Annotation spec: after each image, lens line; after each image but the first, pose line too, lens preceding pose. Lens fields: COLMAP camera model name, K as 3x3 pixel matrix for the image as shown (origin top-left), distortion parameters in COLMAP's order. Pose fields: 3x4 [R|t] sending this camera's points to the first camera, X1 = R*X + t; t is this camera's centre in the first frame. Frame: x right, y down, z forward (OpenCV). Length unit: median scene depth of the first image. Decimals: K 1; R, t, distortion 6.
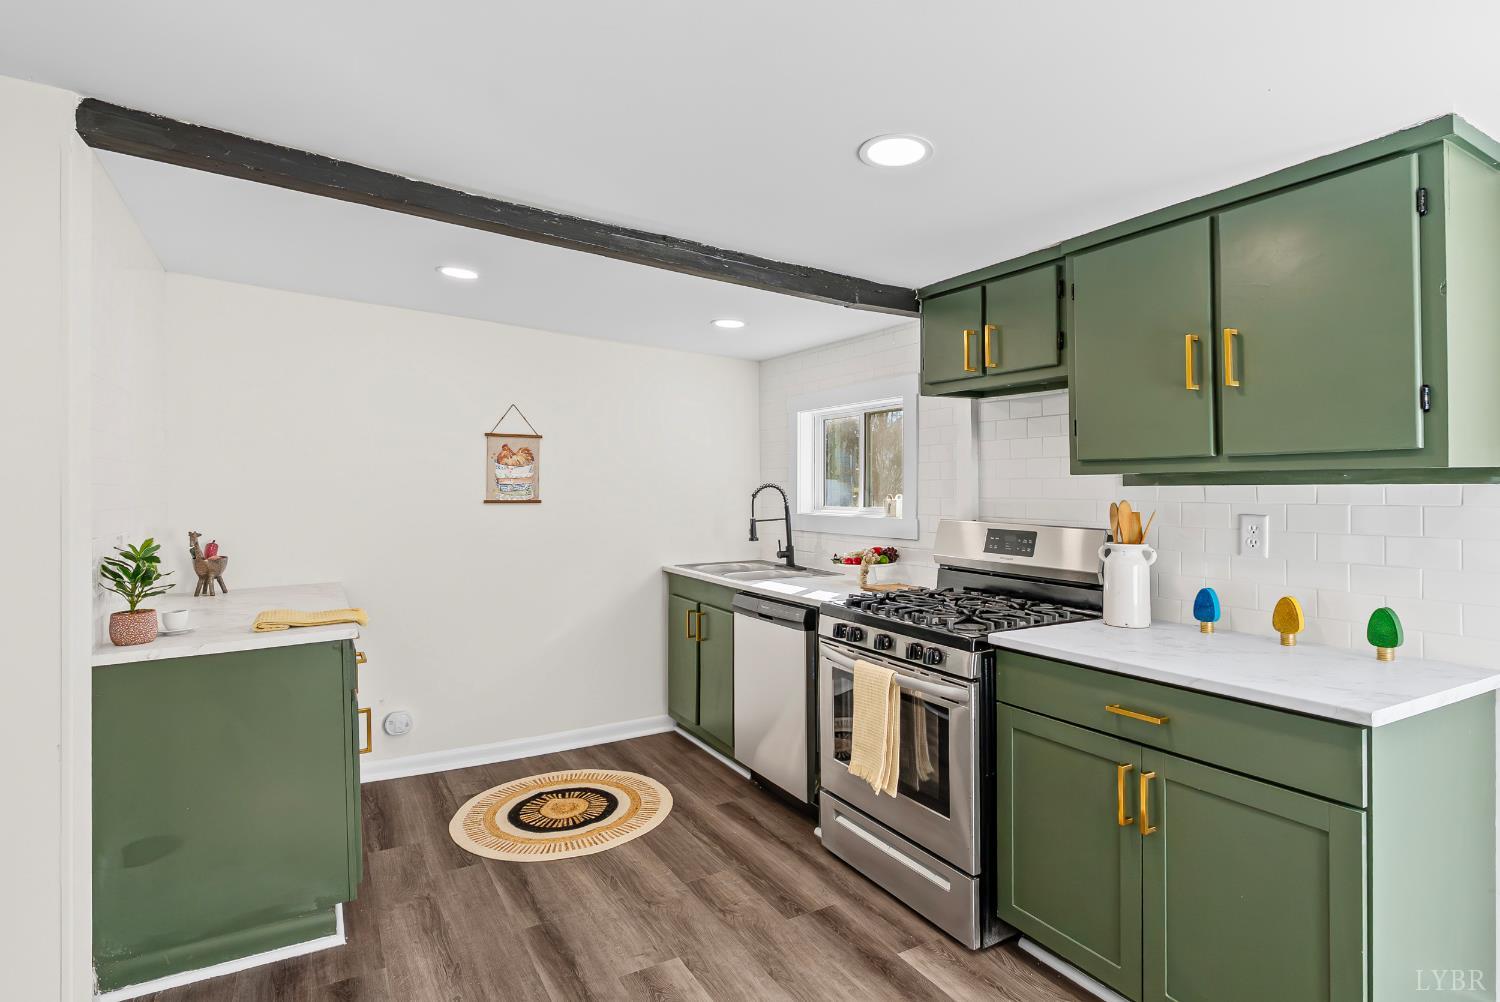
lens RADIAL K [[783.2, 0, 754.1], [0, 783.2, 485.8], [0, 0, 1]] dist [0.000691, -0.002012]
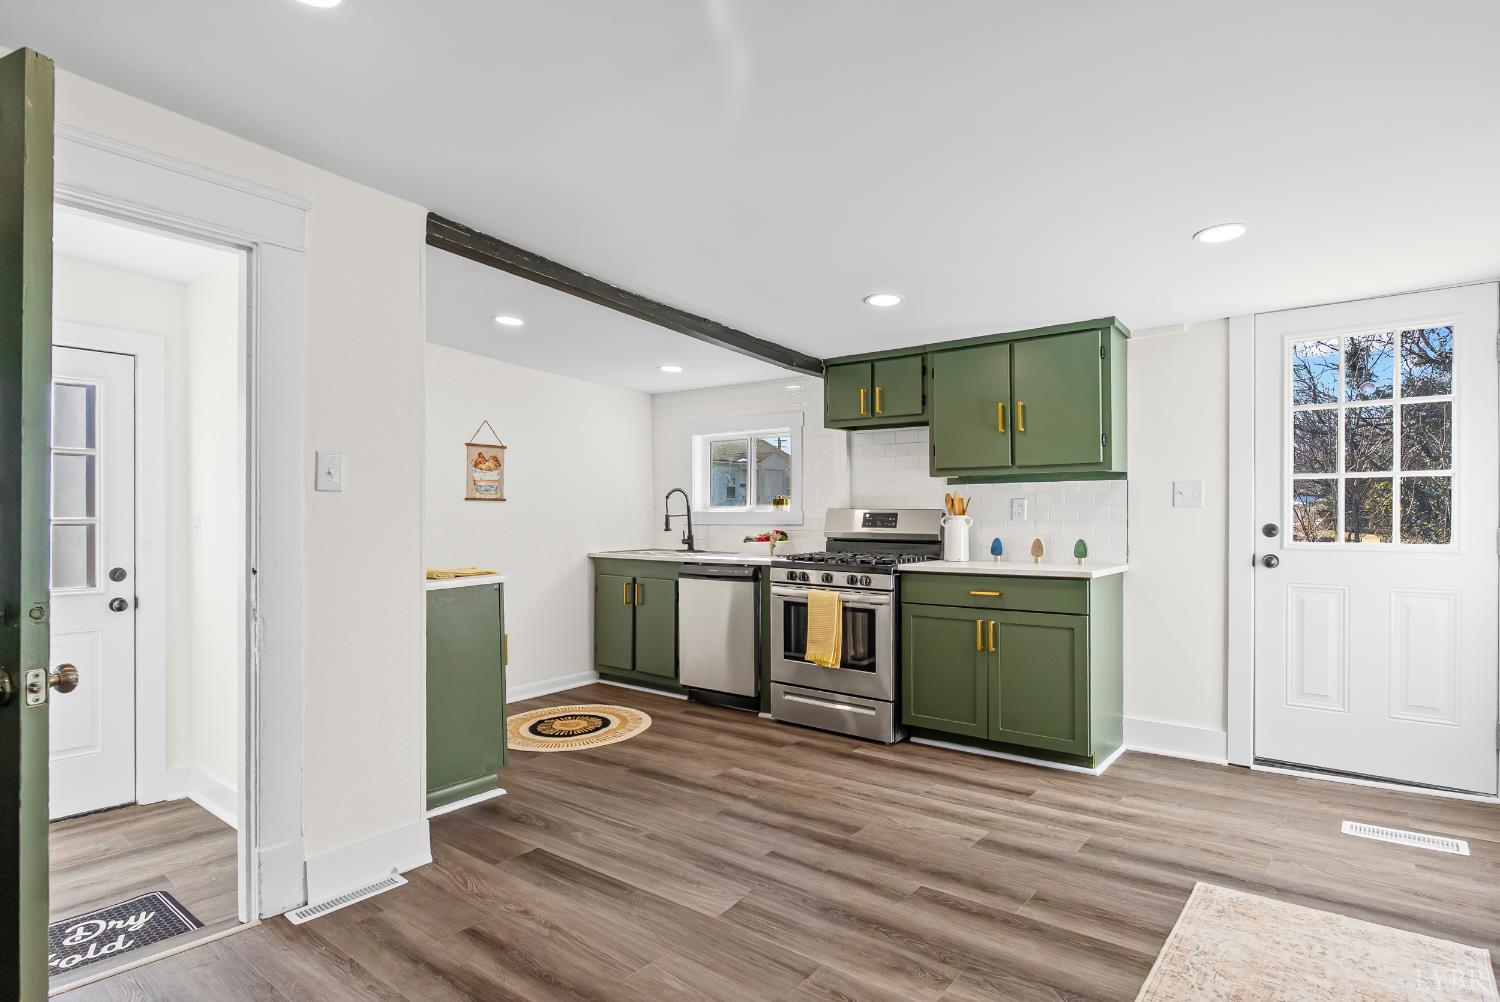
lens RADIAL K [[783.2, 0, 743.2], [0, 783.2, 514.0], [0, 0, 1]] dist [0.000691, -0.002012]
pose [[0.930812, -0.000096, 0.365499, -0.553962], [-0.000688, 0.999998, 0.002017, 0.058438], [-0.365498, -0.002129, 0.930810, -0.428295]]
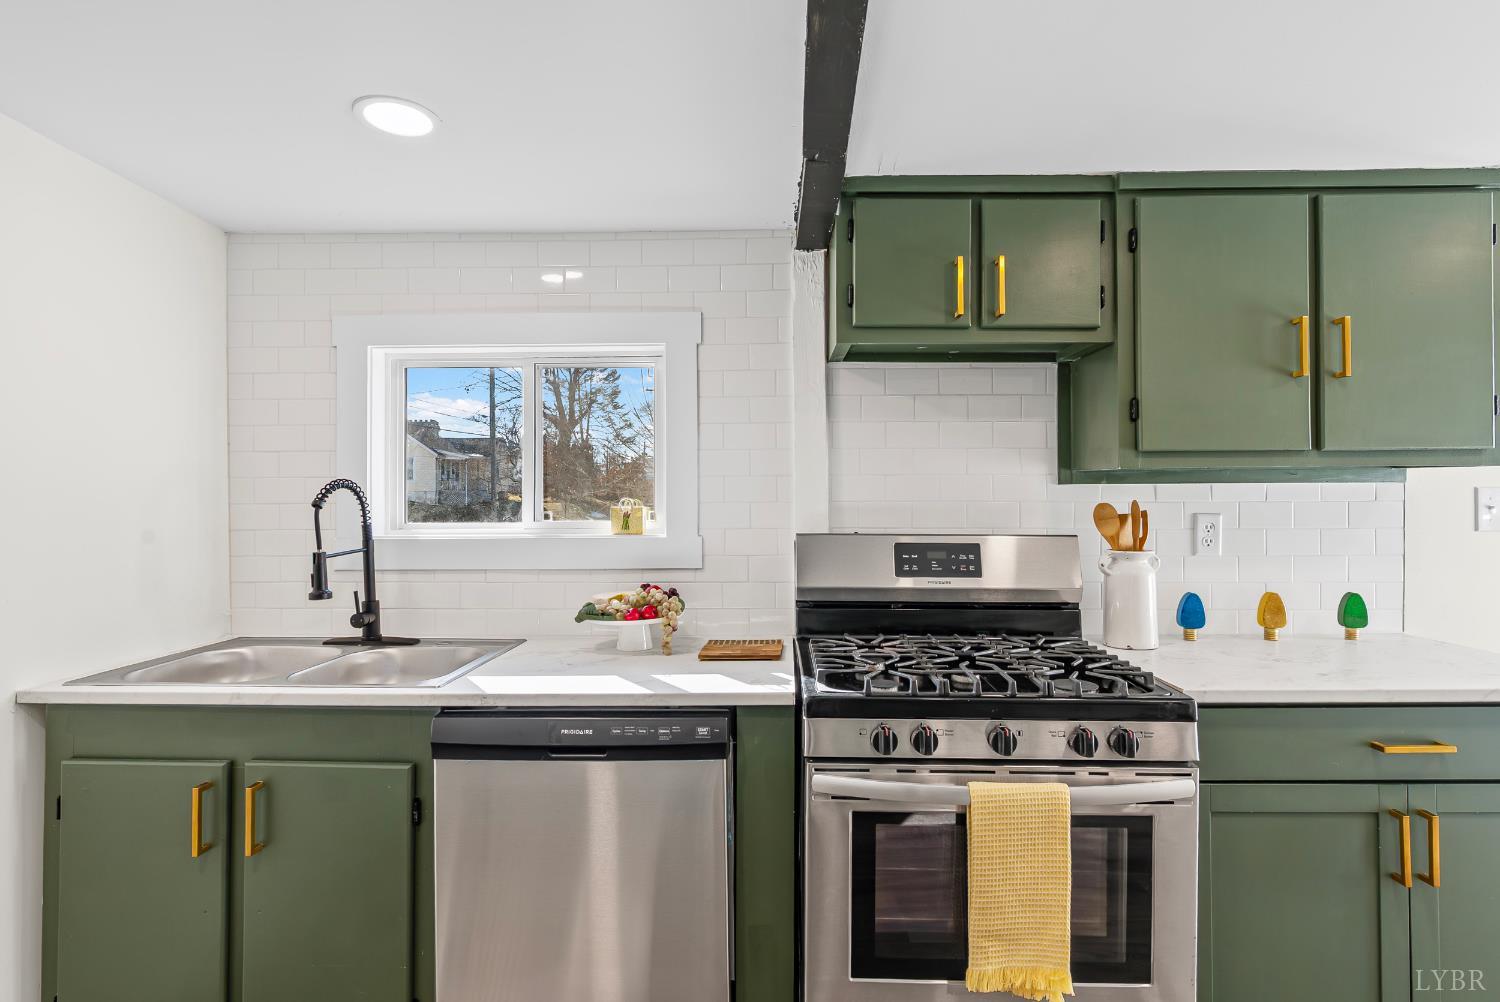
lens RADIAL K [[783.2, 0, 755.7], [0, 783.2, 492.9], [0, 0, 1]] dist [0.000691, -0.002012]
pose [[0.516128, 0.005271, 0.856495, -0.411554], [0.000554, 0.999979, -0.006488, 0.013791], [-0.856511, 0.003823, 0.516114, 0.794026]]
